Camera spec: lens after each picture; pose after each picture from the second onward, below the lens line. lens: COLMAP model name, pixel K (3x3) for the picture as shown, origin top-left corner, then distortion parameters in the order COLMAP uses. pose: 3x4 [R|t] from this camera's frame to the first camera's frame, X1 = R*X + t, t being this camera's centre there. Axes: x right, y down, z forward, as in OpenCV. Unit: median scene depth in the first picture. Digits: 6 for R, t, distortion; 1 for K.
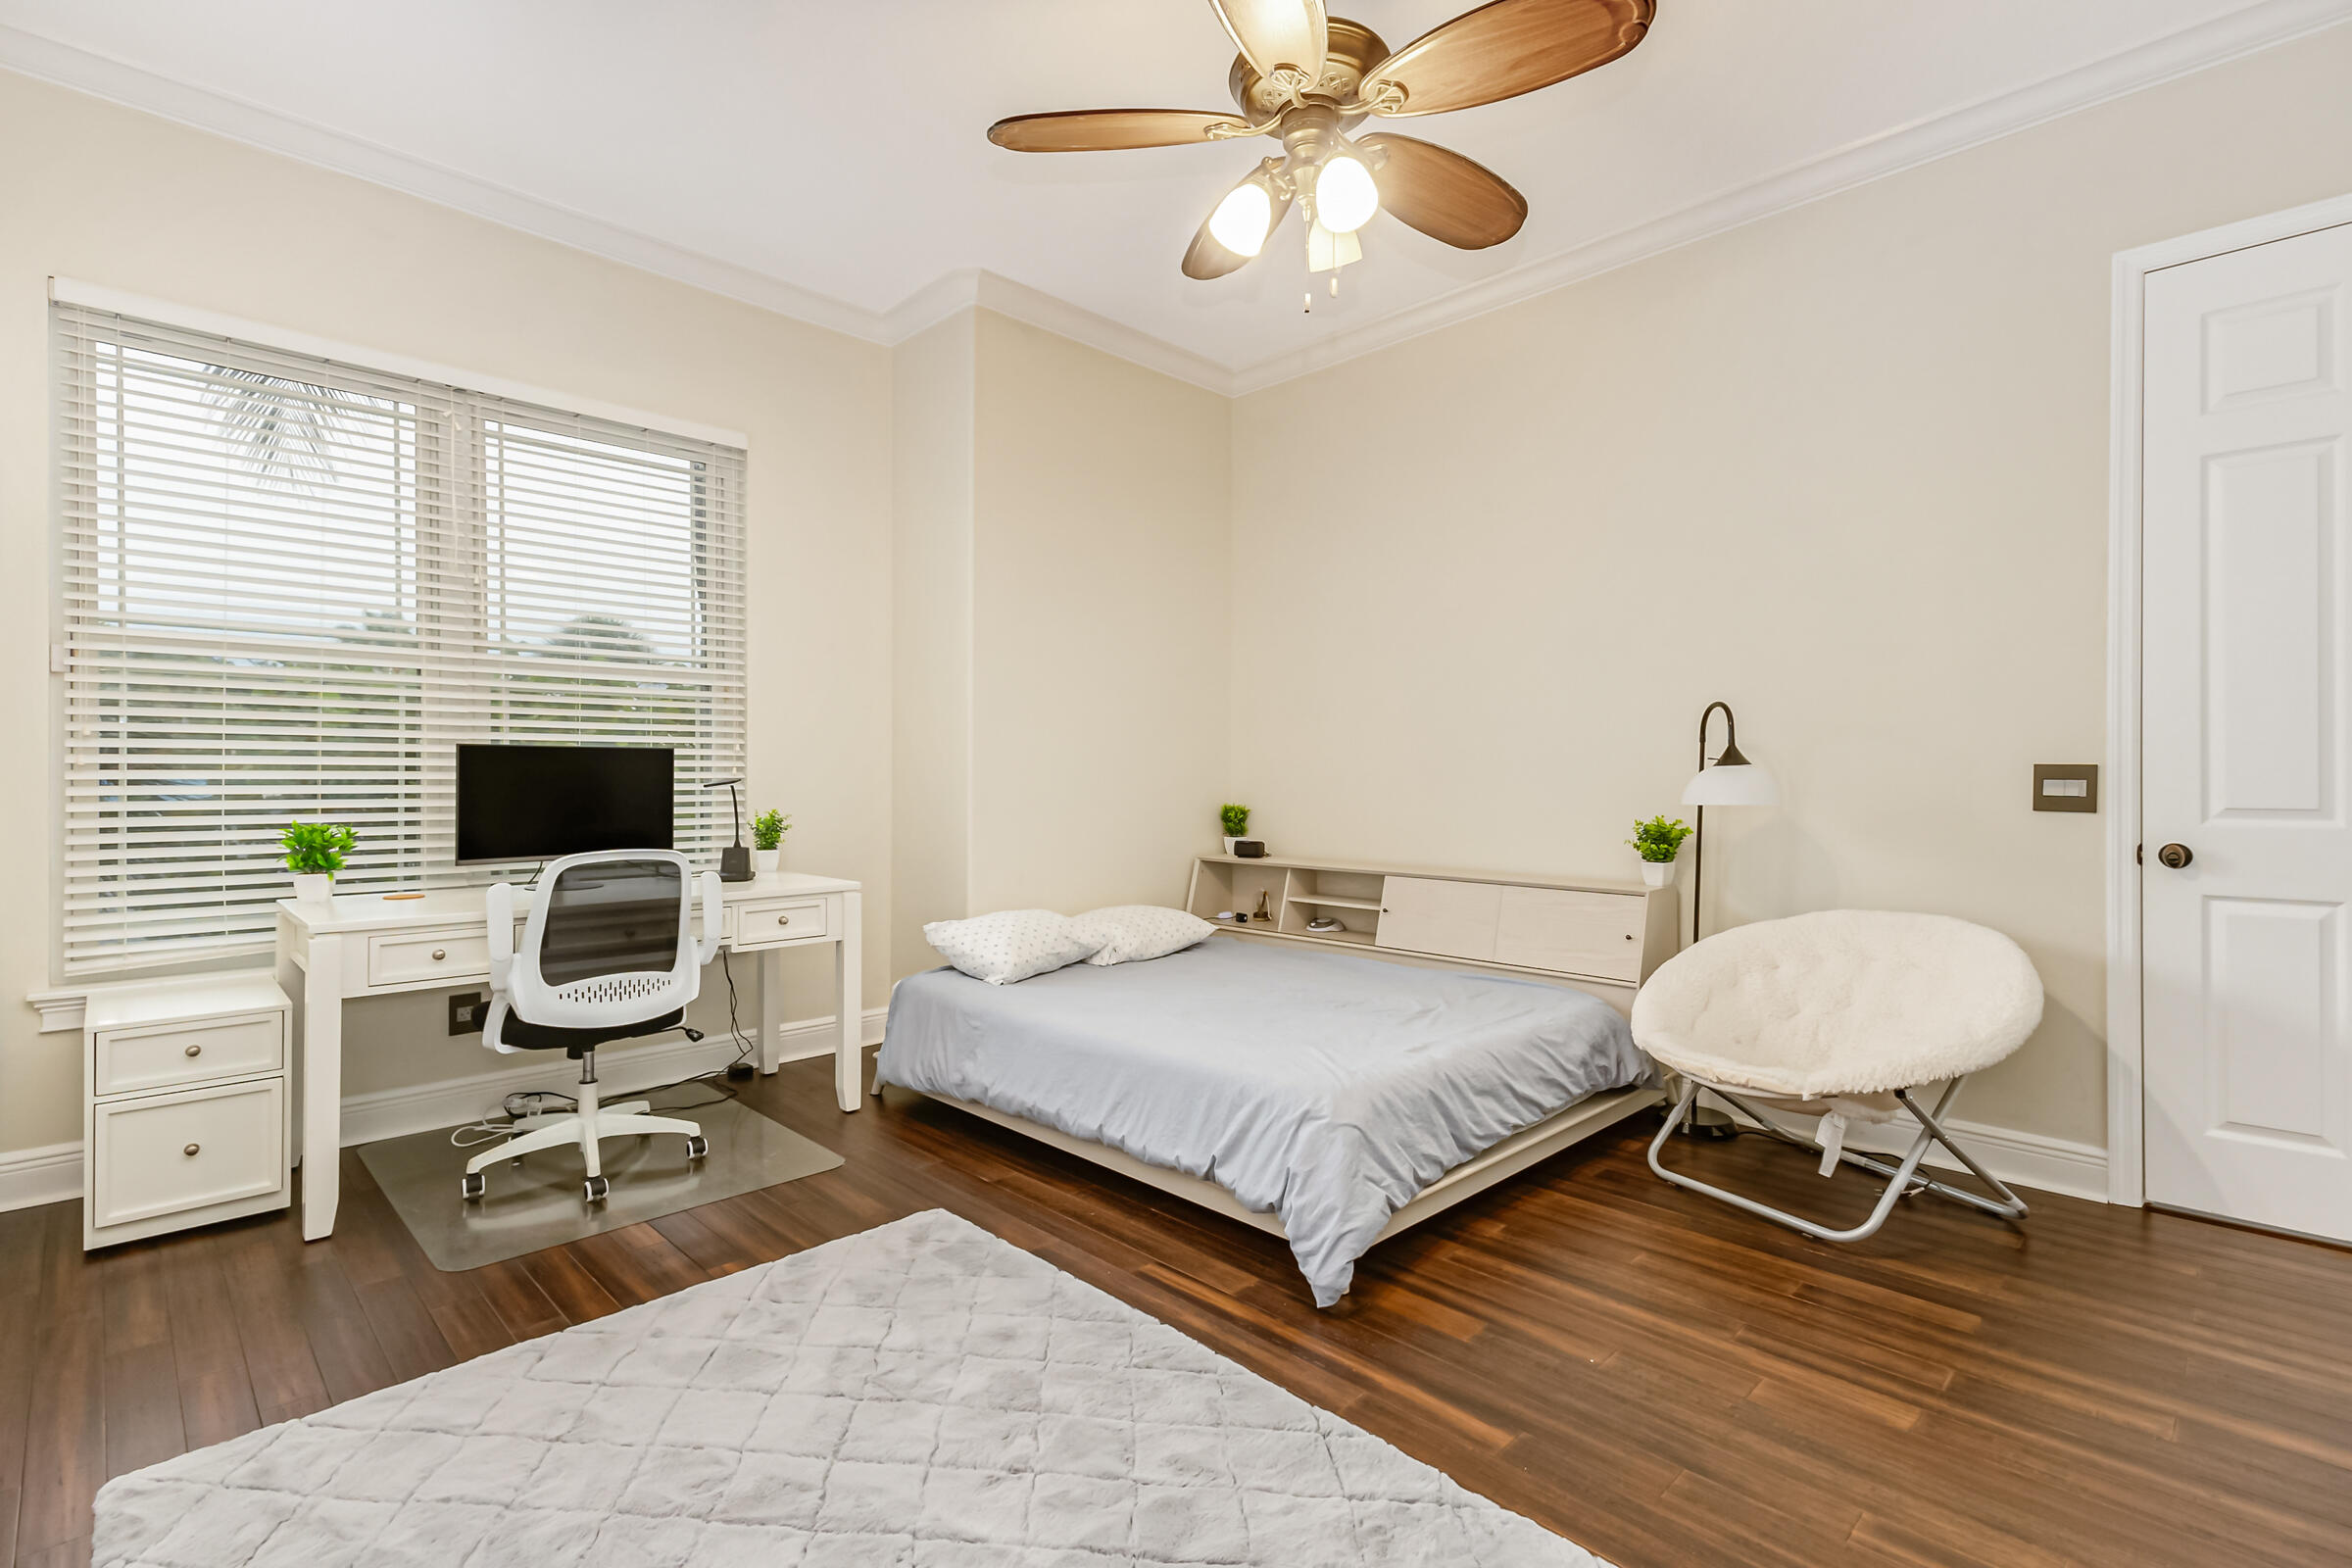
lens RADIAL K [[1079.7, 0, 1178.1], [0, 1079.7, 774.5], [0, 0, 1]] dist [0.016174, -0.003375]
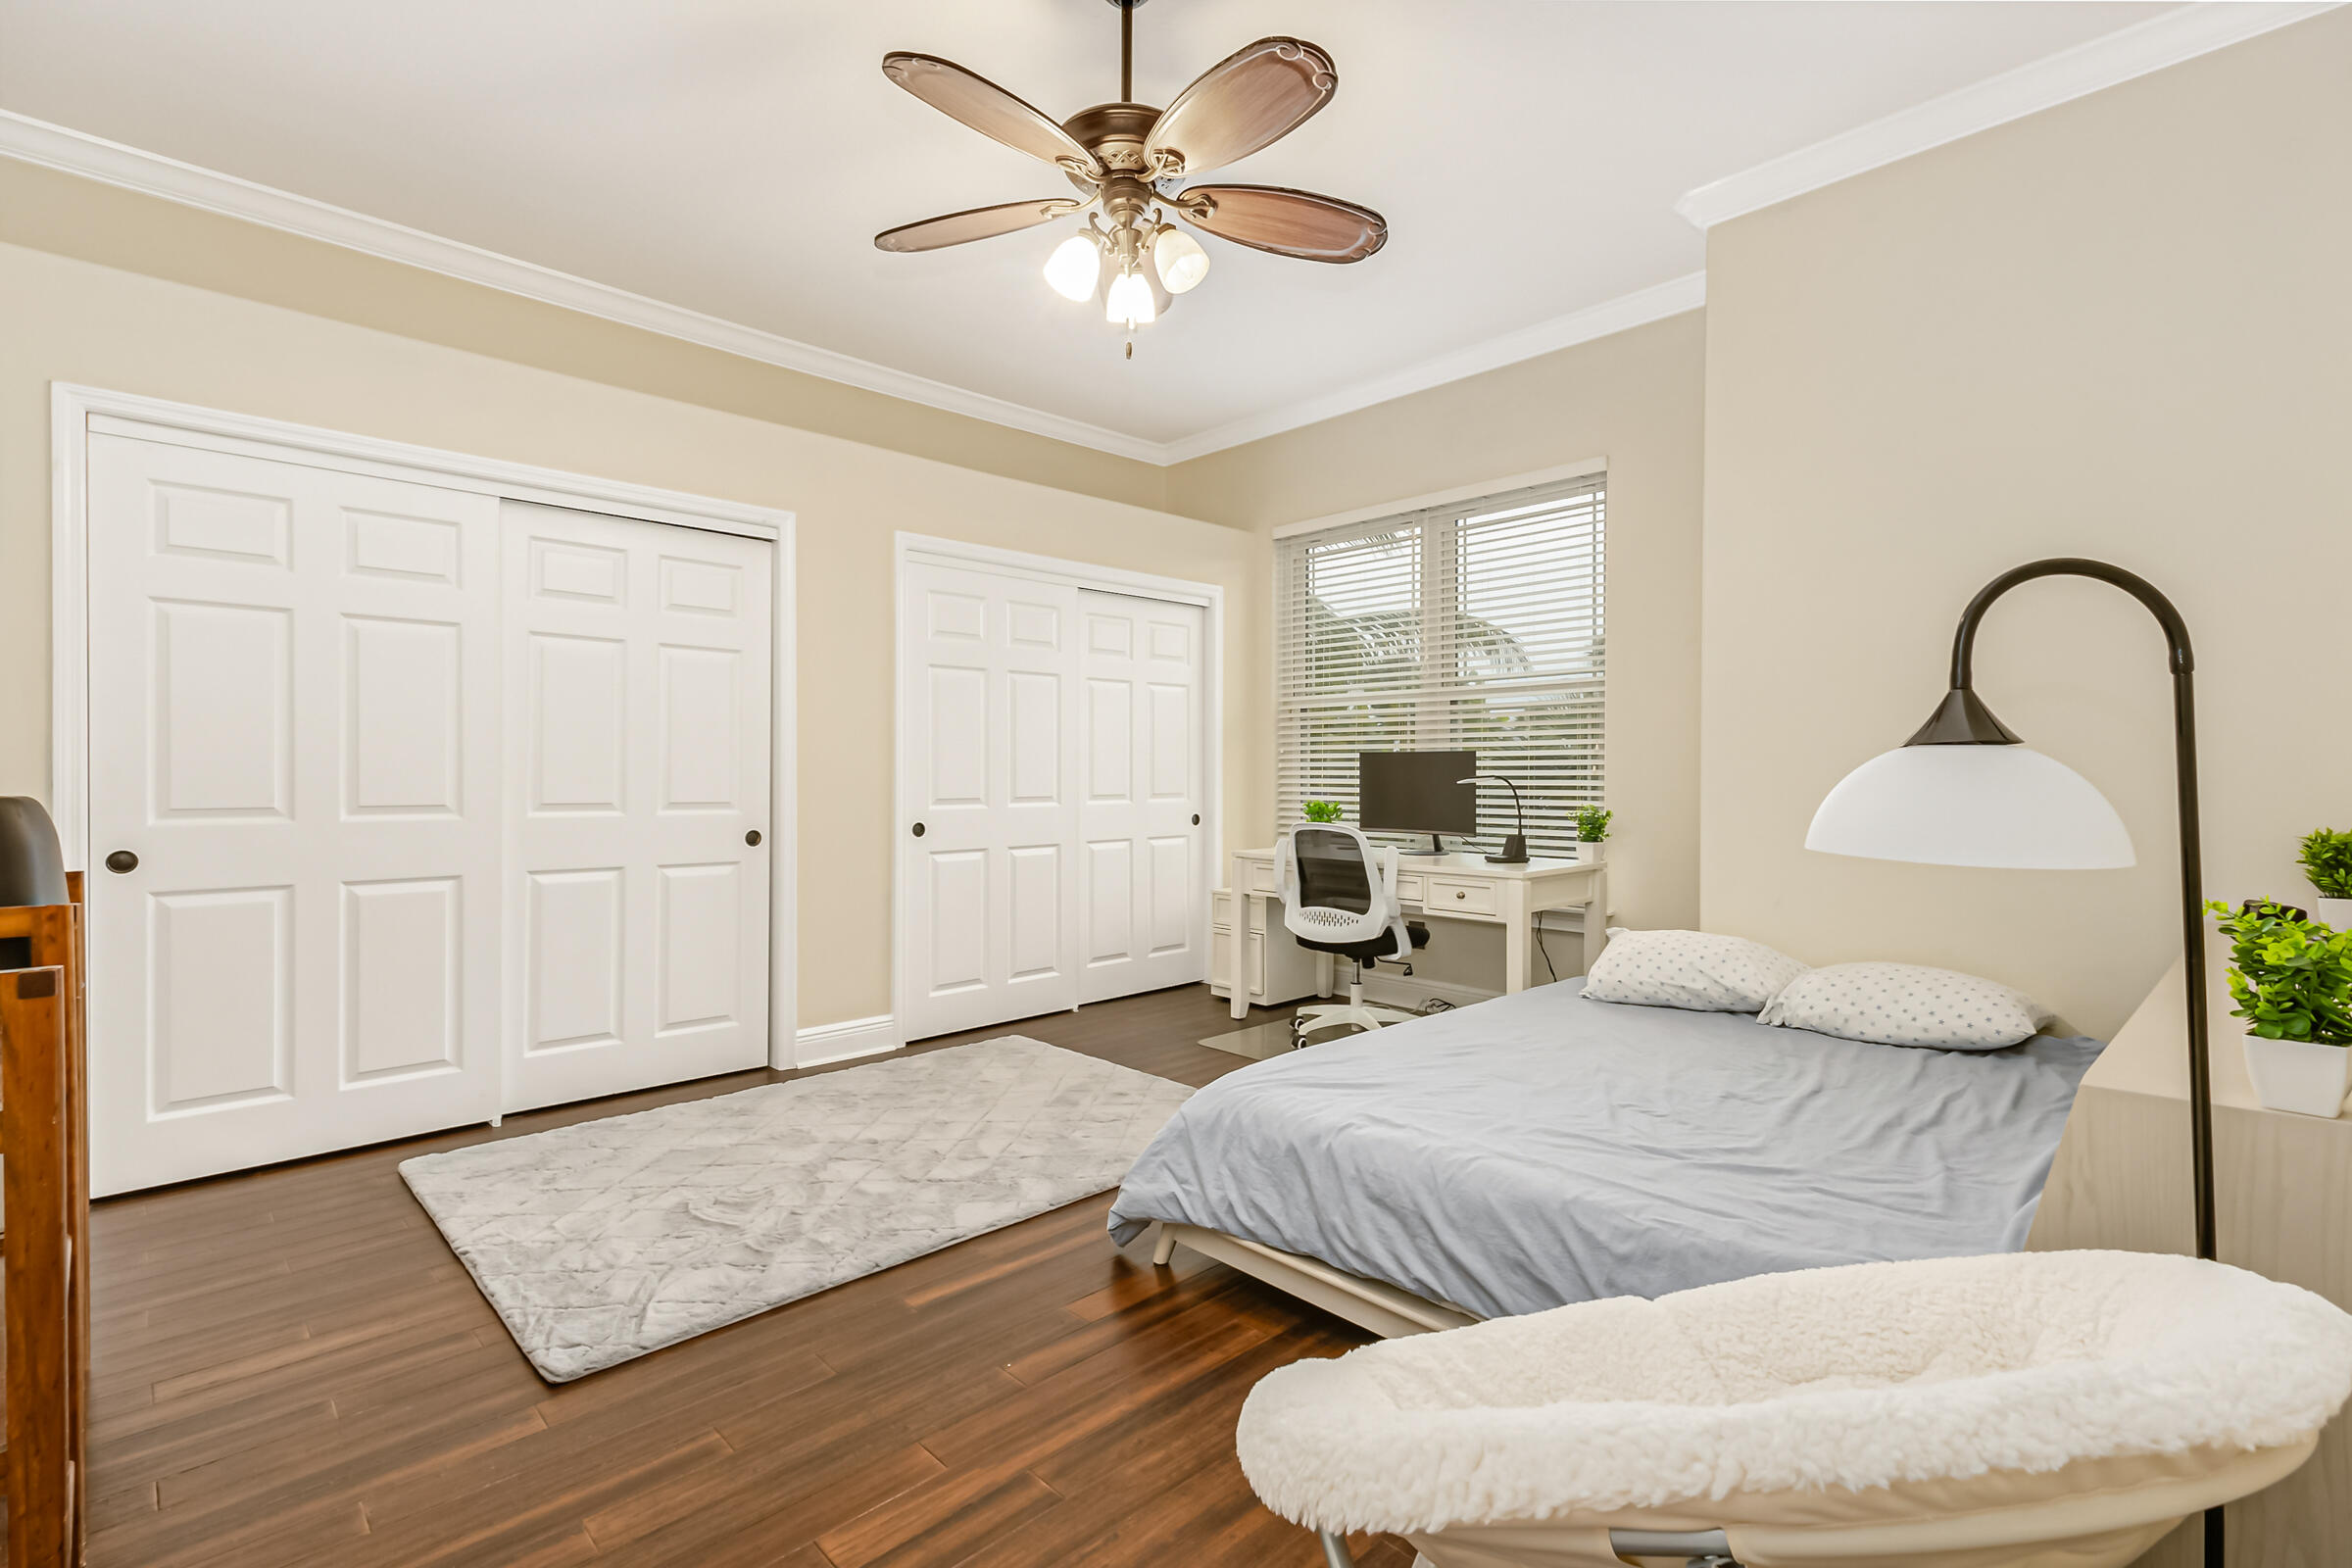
lens RADIAL K [[1079.7, 0, 1184.1], [0, 1079.7, 778.3], [0, 0, 1]] dist [0.016174, -0.003375]
pose [[0.000101, 0.006342, -0.999980, 0.896498], [0.000609, 0.999980, 0.006342, -0.001075], [1.000000, -0.000609, 0.000097, 0.760368]]
